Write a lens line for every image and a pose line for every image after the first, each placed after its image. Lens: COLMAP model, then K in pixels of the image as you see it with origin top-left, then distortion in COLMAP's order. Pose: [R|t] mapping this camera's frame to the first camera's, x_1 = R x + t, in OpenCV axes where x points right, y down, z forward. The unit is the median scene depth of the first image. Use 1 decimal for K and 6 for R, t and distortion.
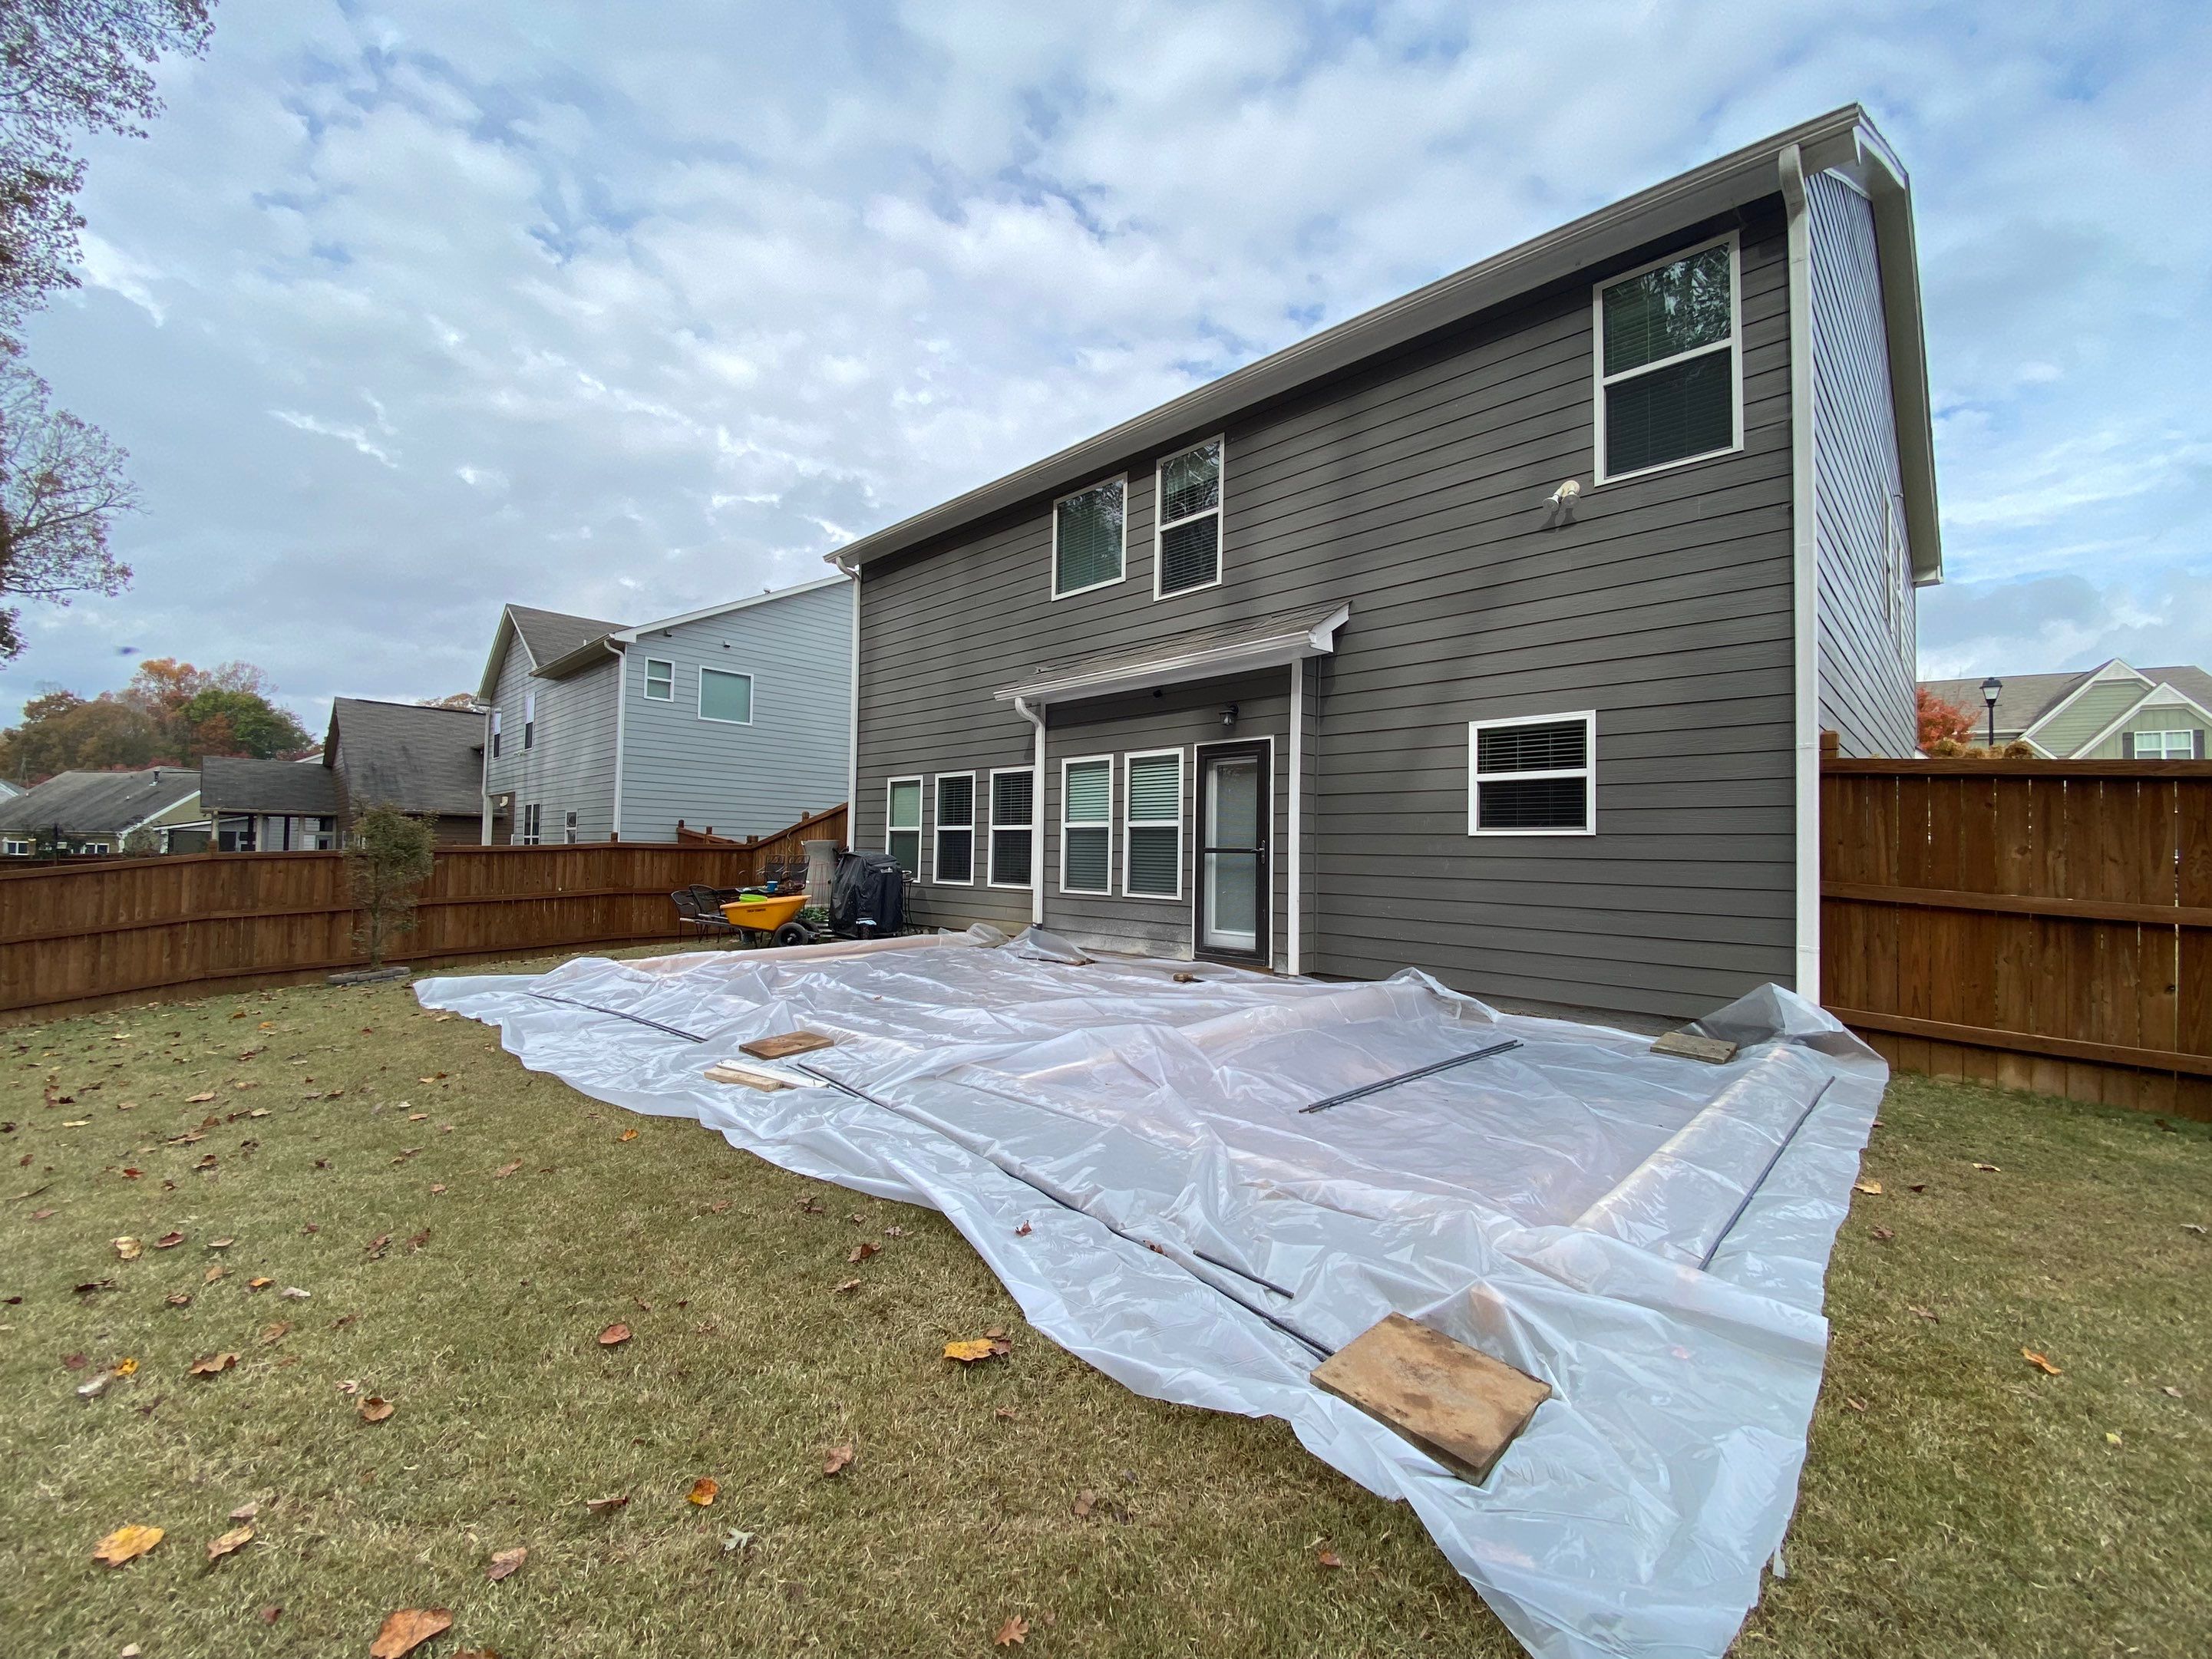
lens RADIAL K [[902.0, 0, 1098.9], [0, 902.0, 826.7], [0, 0, 1]] dist [0.025102, -0.022856]
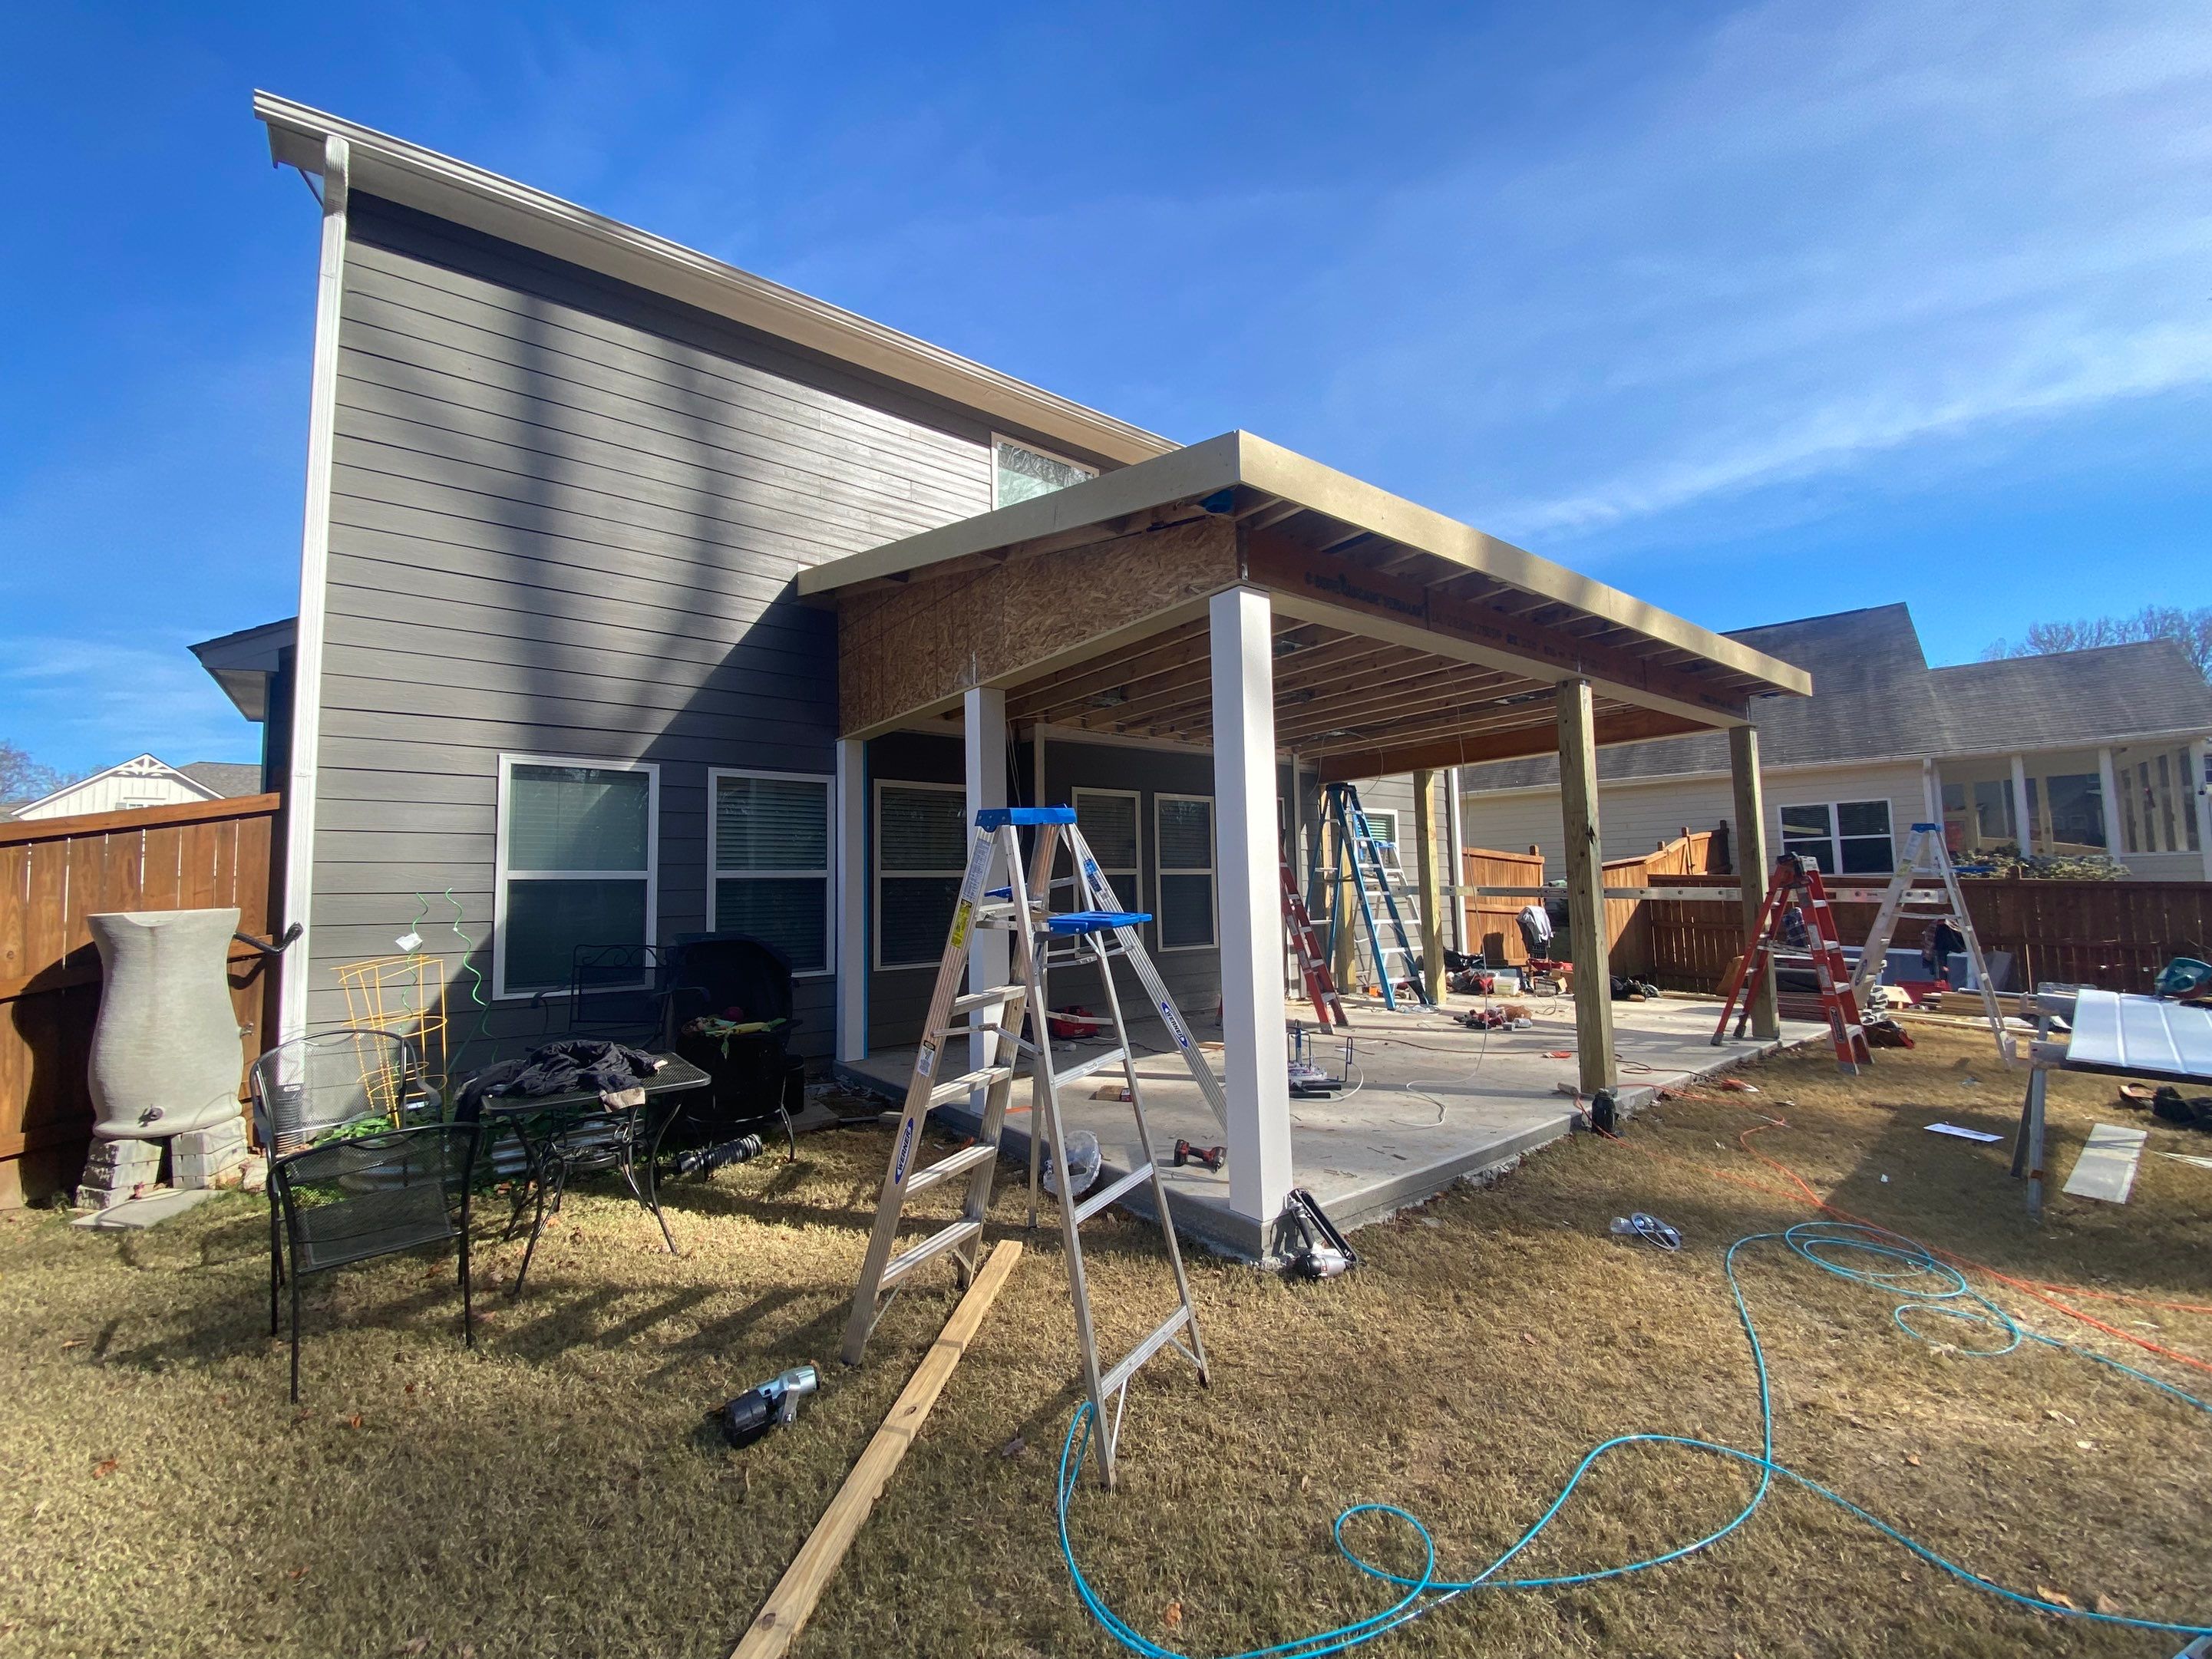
lens RADIAL K [[902.0, 0, 1098.9], [0, 902.0, 826.7], [0, 0, 1]] dist [0.025102, -0.022856]
pose [[0.123199, 0.061278, 0.990488, -0.922114], [-0.002459, 0.998108, -0.061443, 0.008044], [-0.992379, 0.005134, 0.123117, 1.000420]]
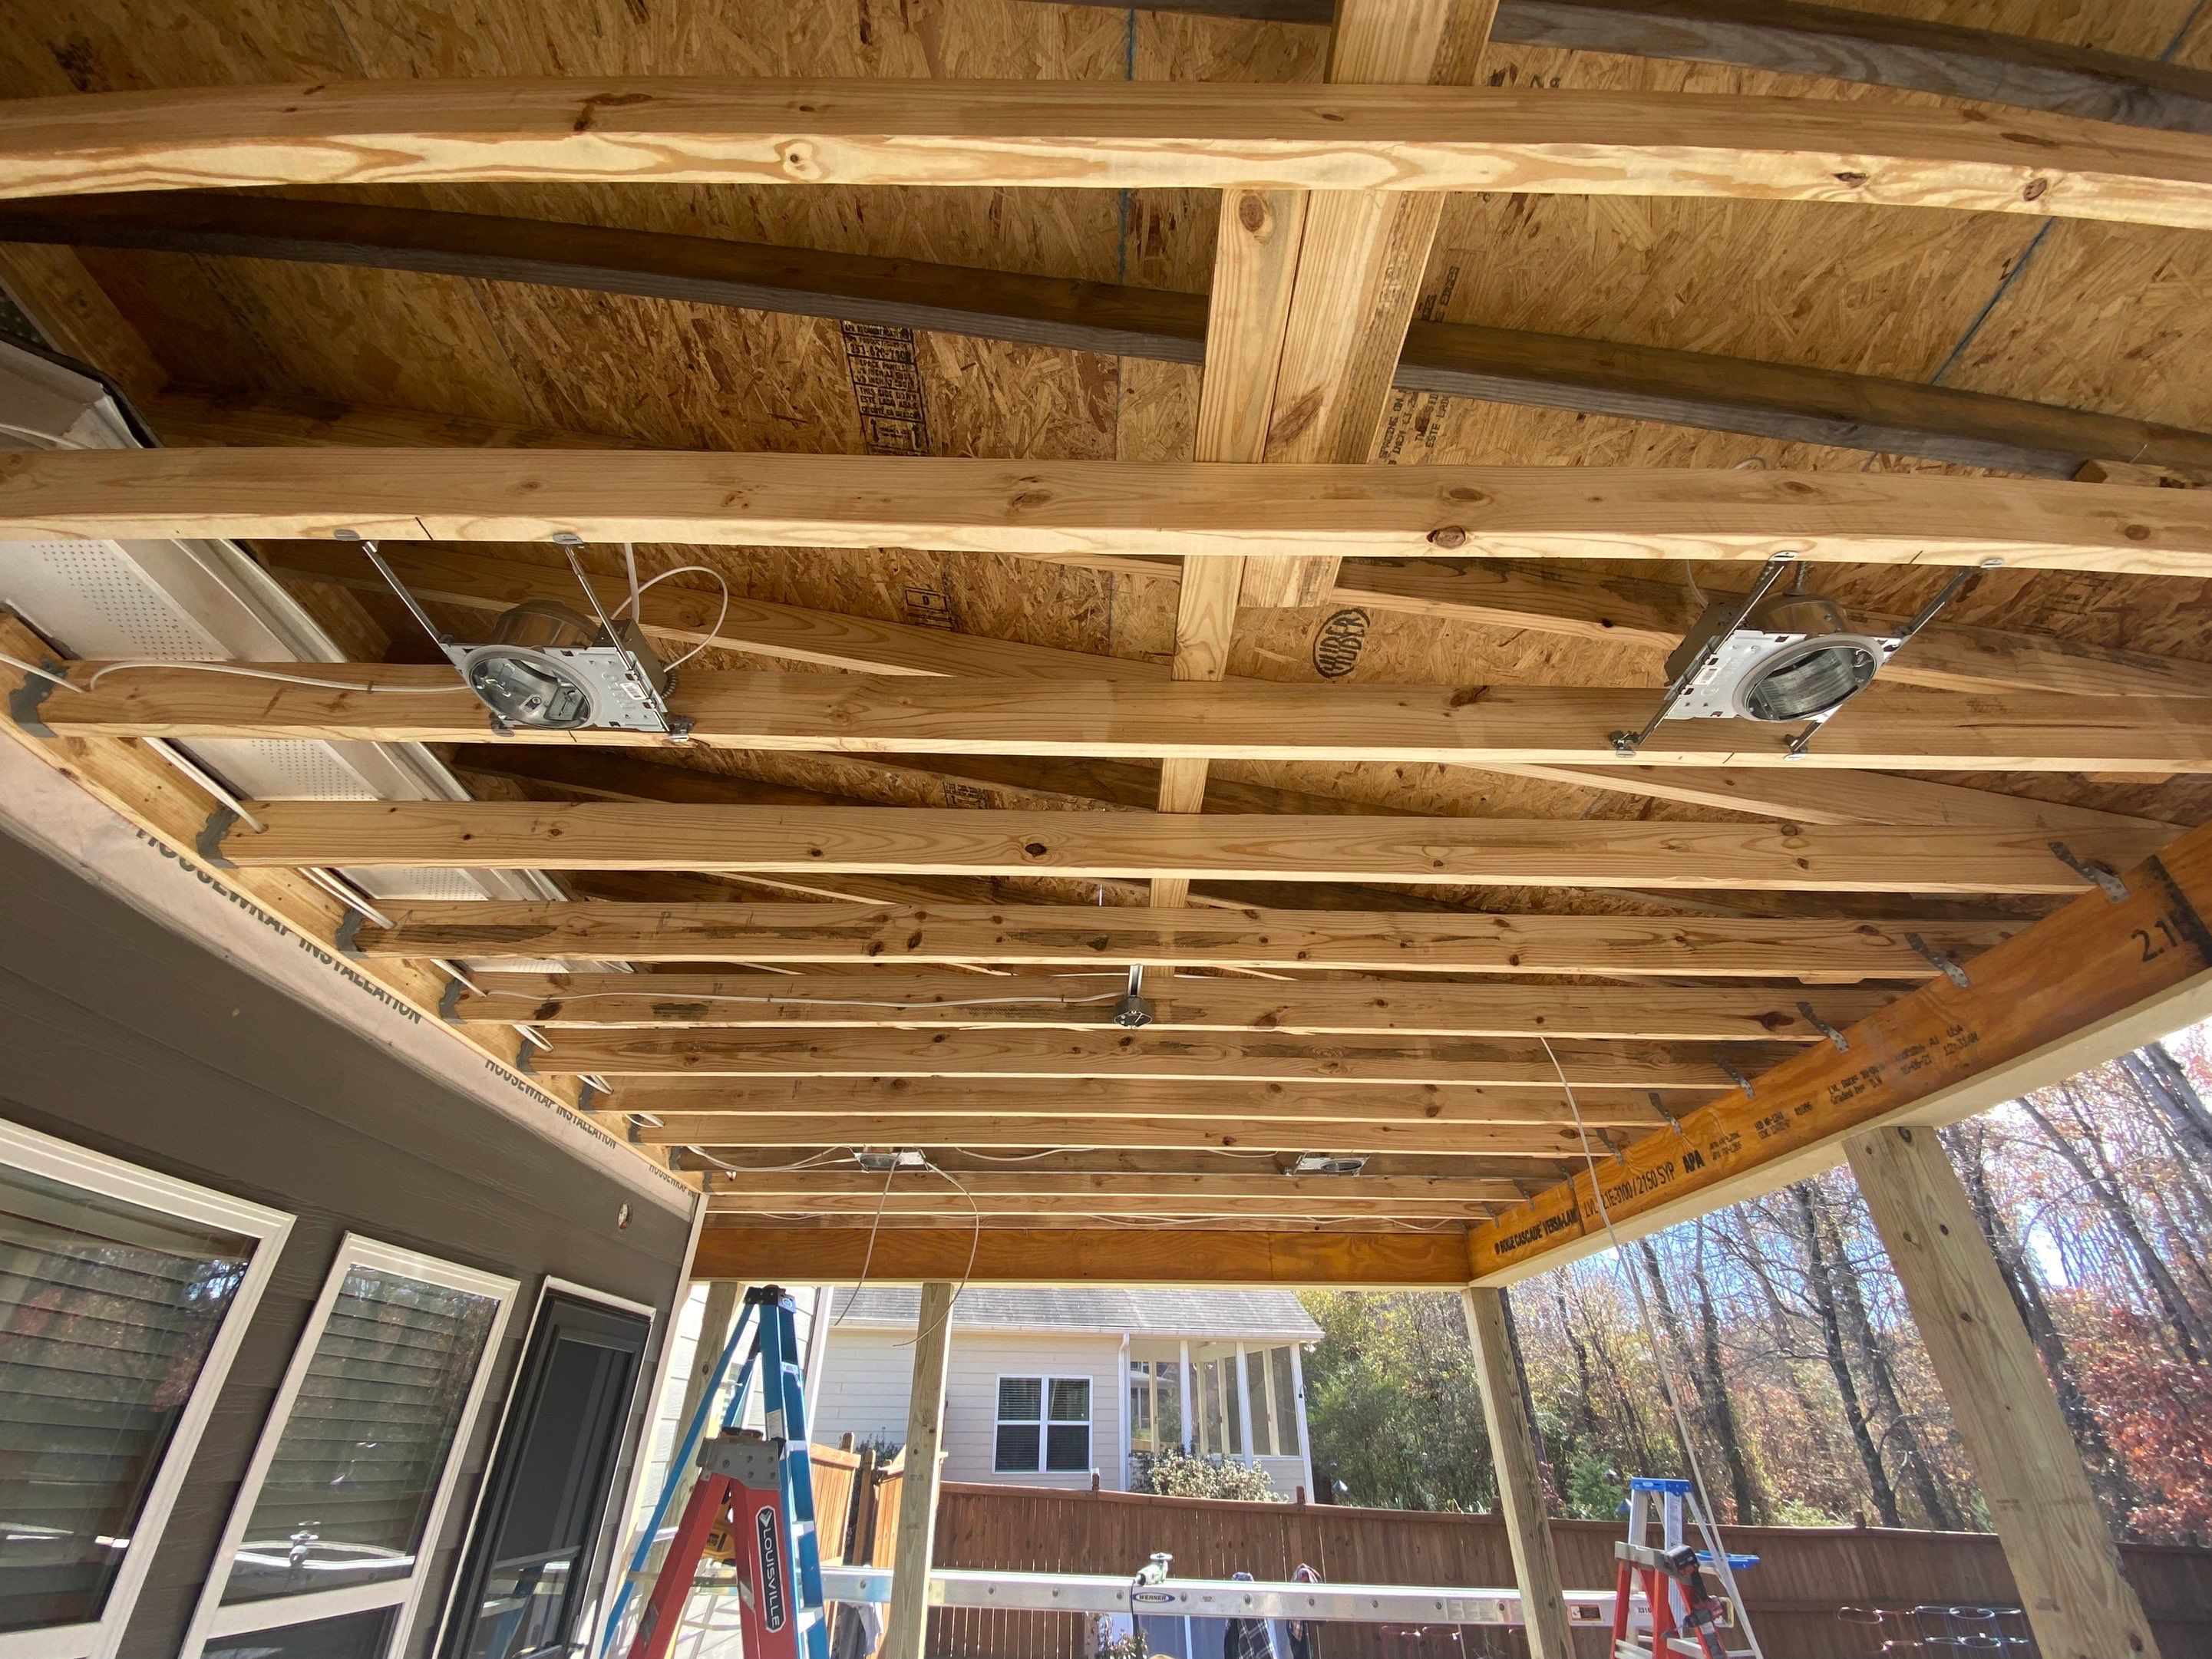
lens RADIAL K [[902.0, 0, 1098.9], [0, 902.0, 826.7], [0, 0, 1]] dist [0.025102, -0.022856]
pose [[-0.716867, 0.378392, 0.585595, -0.295509], [-0.031616, 0.821405, -0.569468, -0.044713], [-0.696492, -0.426747, -0.576875, 1.105956]]
